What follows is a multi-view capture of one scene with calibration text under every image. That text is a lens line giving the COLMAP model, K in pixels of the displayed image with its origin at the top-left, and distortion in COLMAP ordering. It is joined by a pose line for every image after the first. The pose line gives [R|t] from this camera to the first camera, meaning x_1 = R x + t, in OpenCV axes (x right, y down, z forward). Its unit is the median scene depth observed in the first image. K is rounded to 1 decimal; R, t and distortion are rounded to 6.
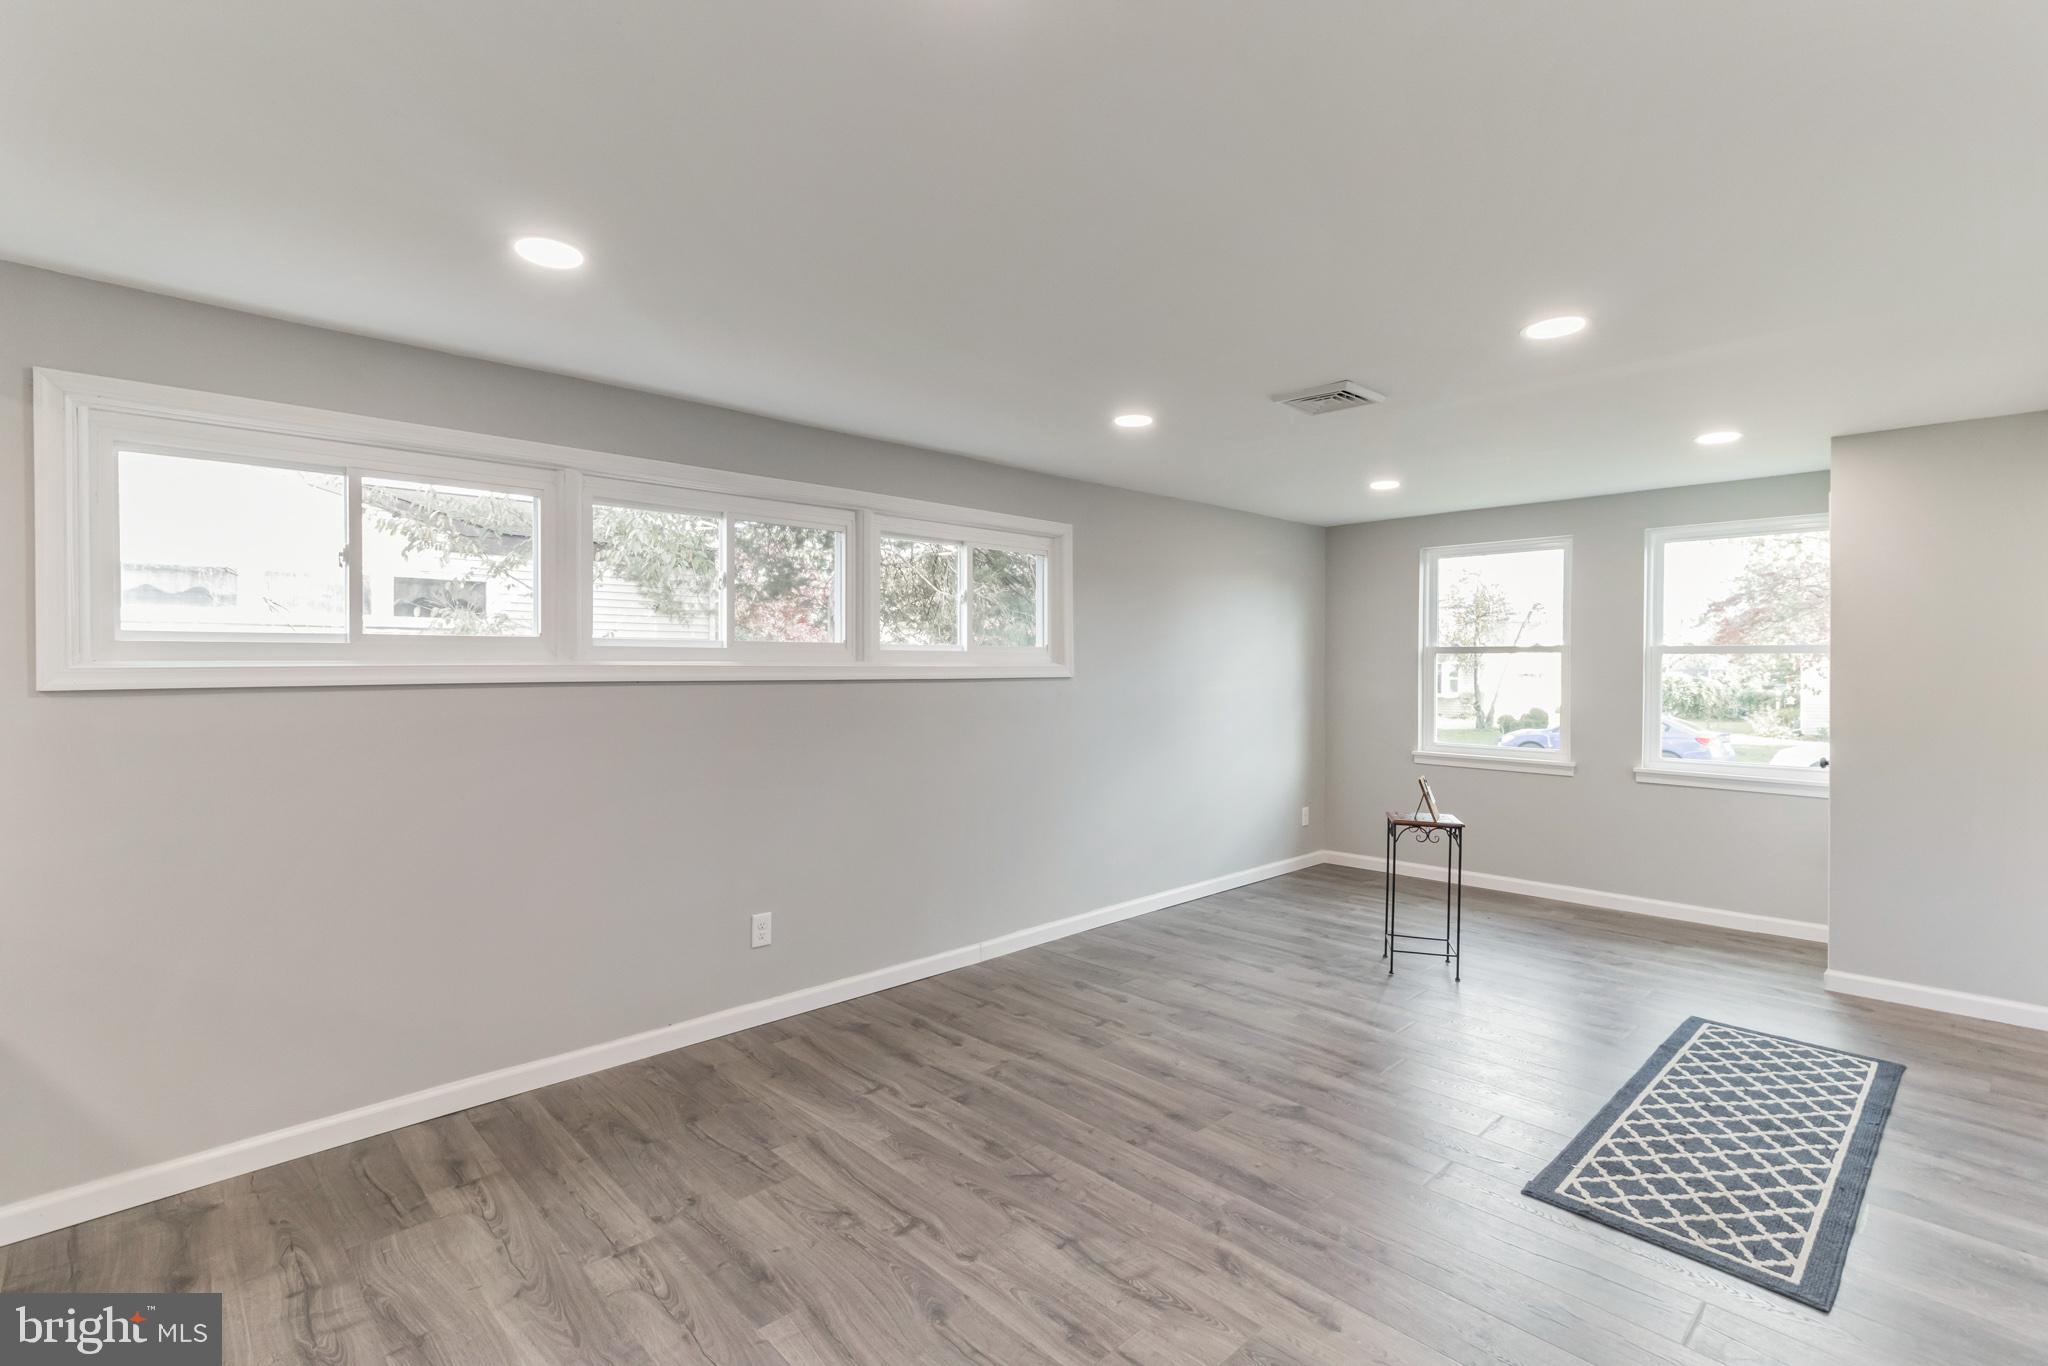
lens RADIAL K [[952.3, 0, 1027.0], [0, 952.3, 661.1], [0, 0, 1]] dist [-0.000142, 0.001254]
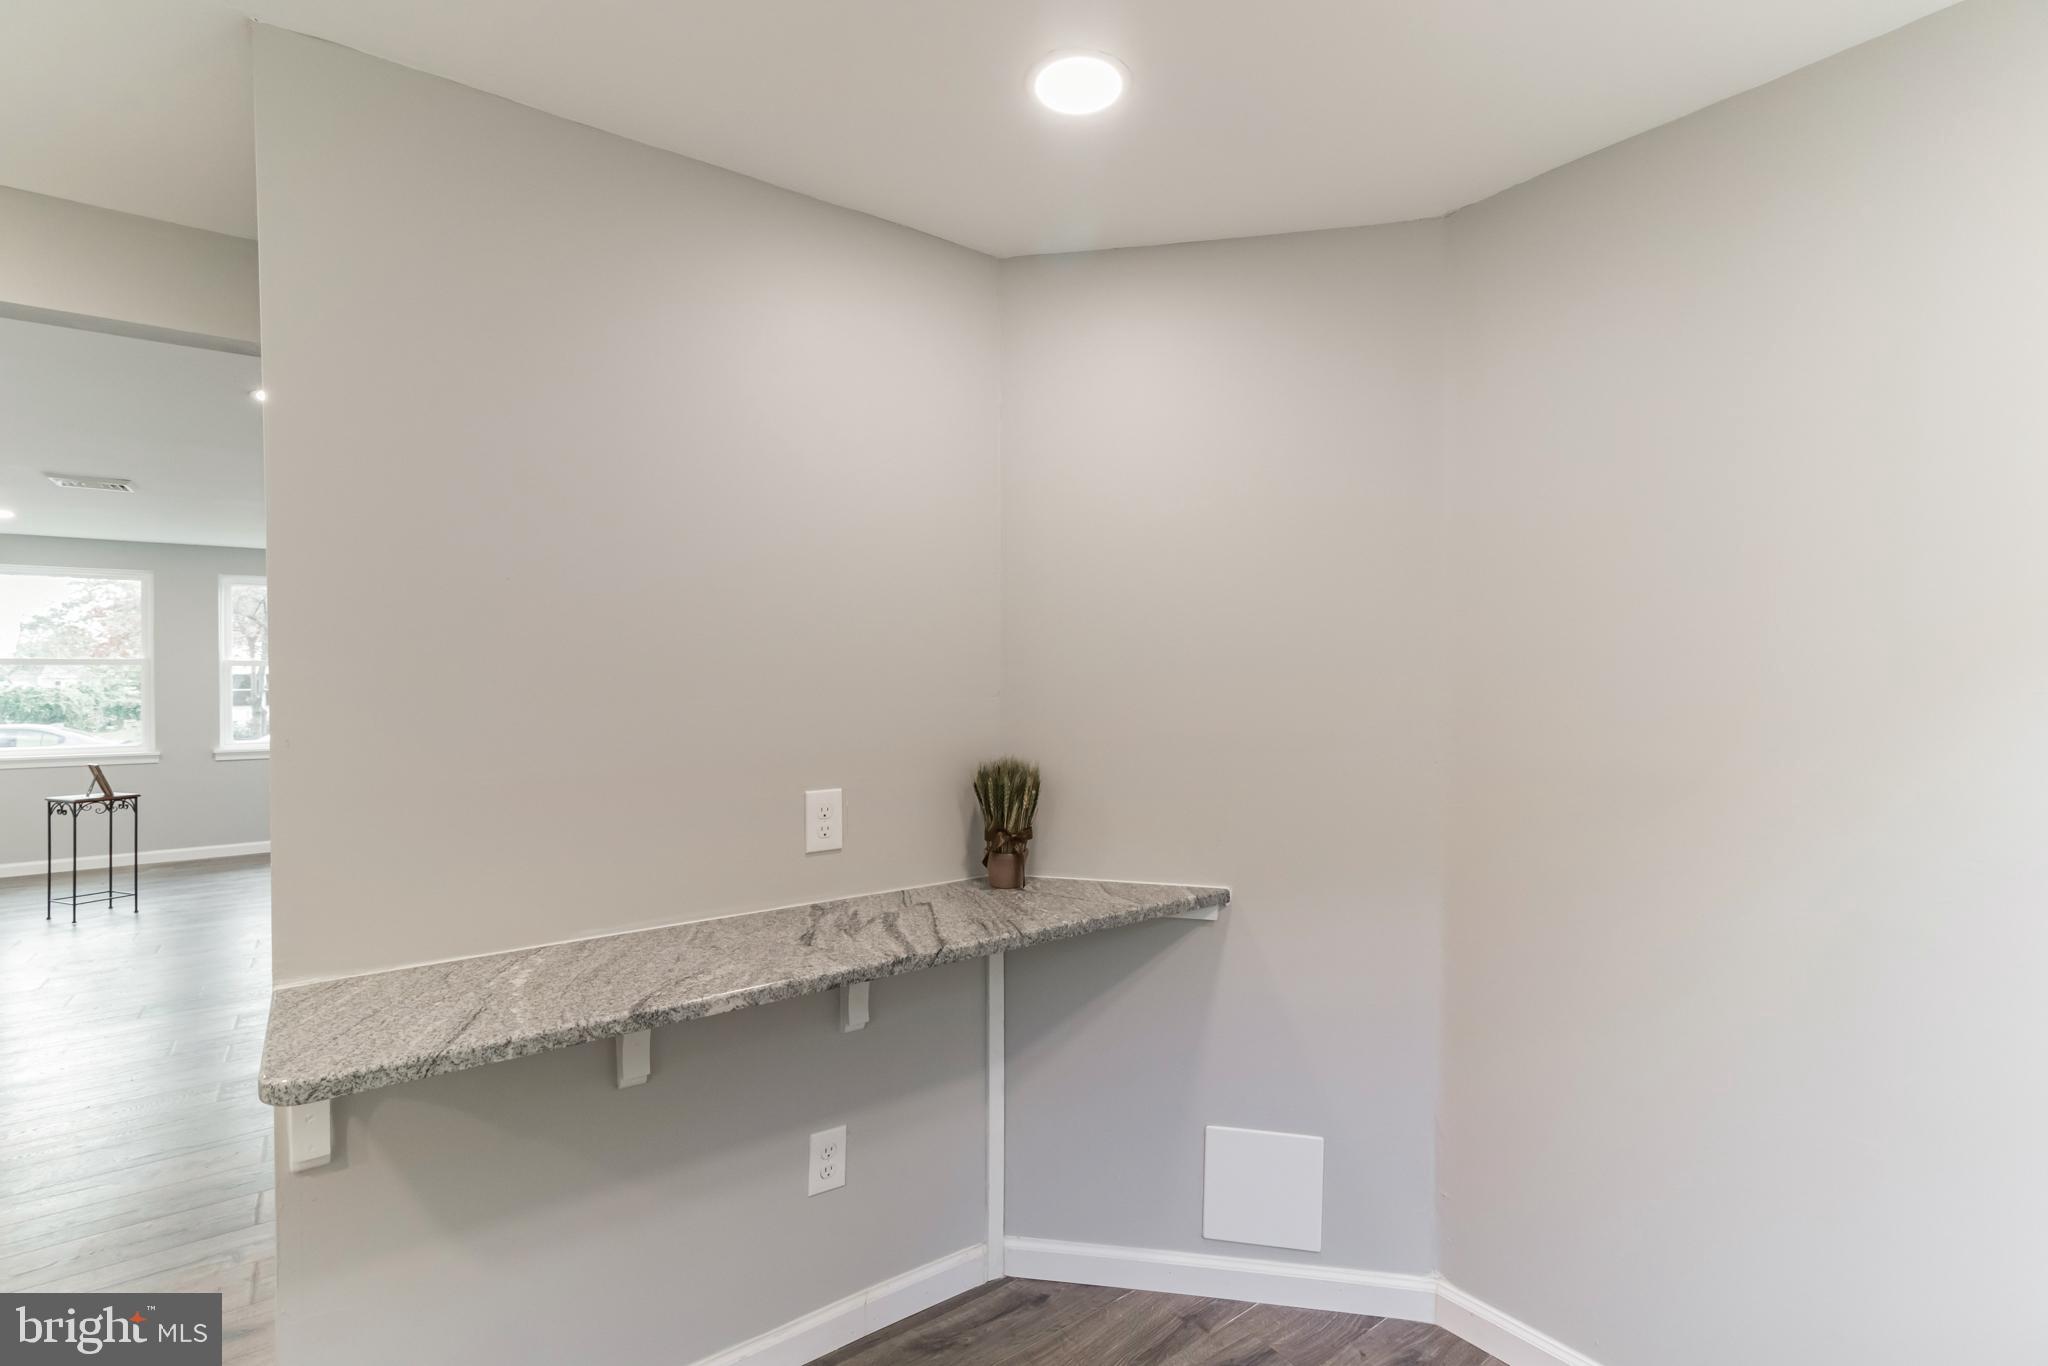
lens RADIAL K [[948.9, 0, 1020.6], [0, 948.9, 672.4], [0, 0, 1]] dist [0.002044, 0.000282]
pose [[0.124201, 0.001119, 0.992256, -0.850484], [-0.002536, 0.999996, -0.000810, -0.001118], [-0.992254, -0.002416, 0.124204, -0.464323]]
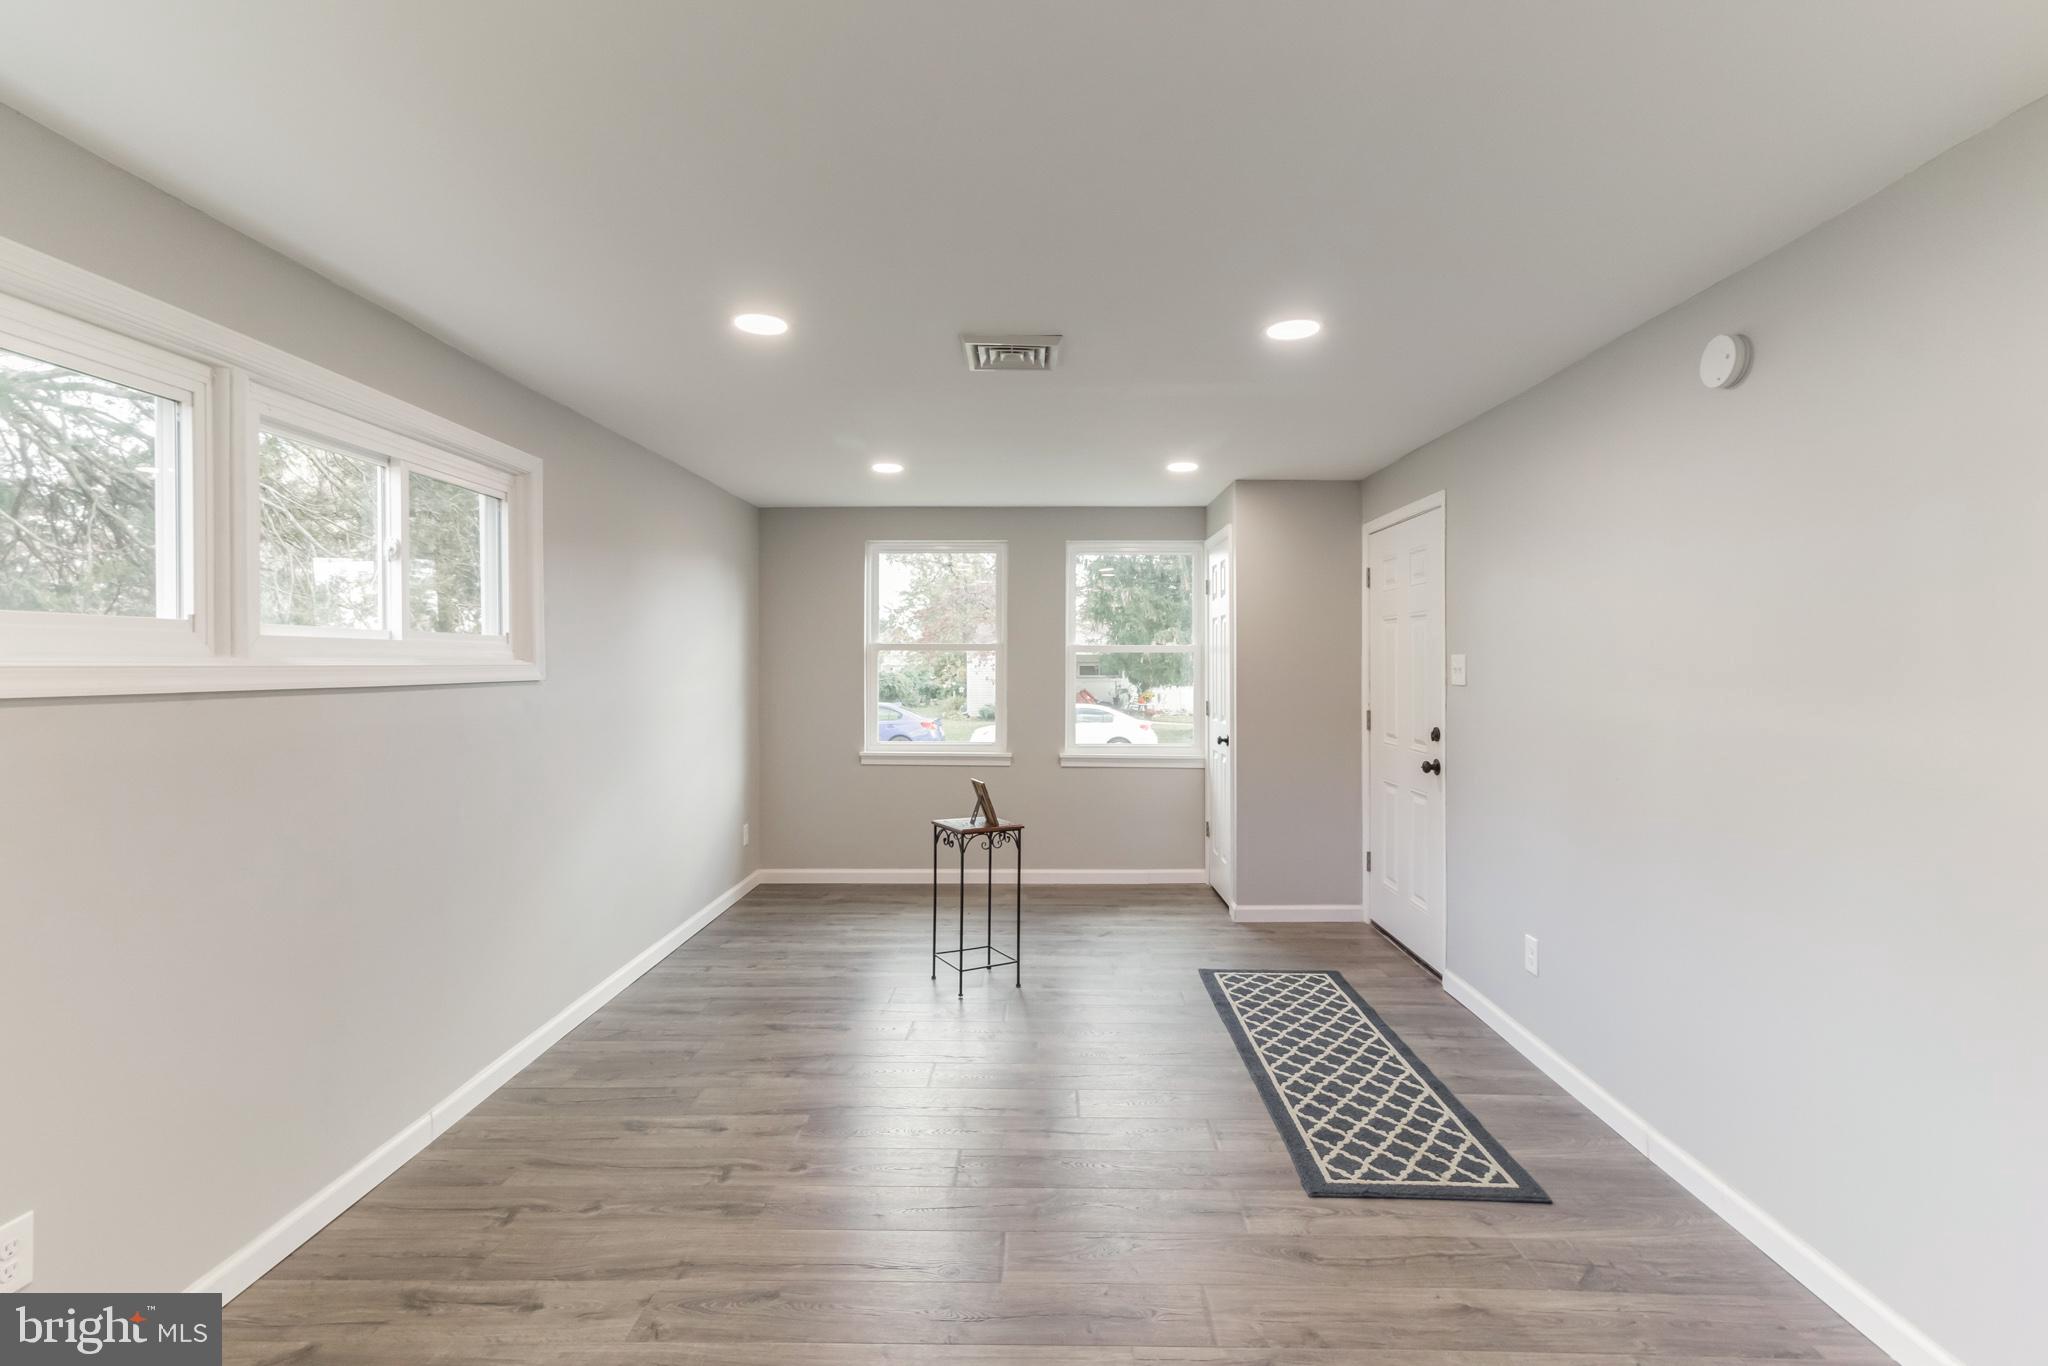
lens RADIAL K [[952.3, 0, 1027.0], [0, 952.3, 661.1], [0, 0, 1]] dist [-0.000142, 0.001254]
pose [[0.701460, -0.000223, 0.712709, -0.282482], [-0.002458, 0.999993, 0.002732, 0.000823], [-0.712705, -0.003669, 0.701455, 0.376119]]
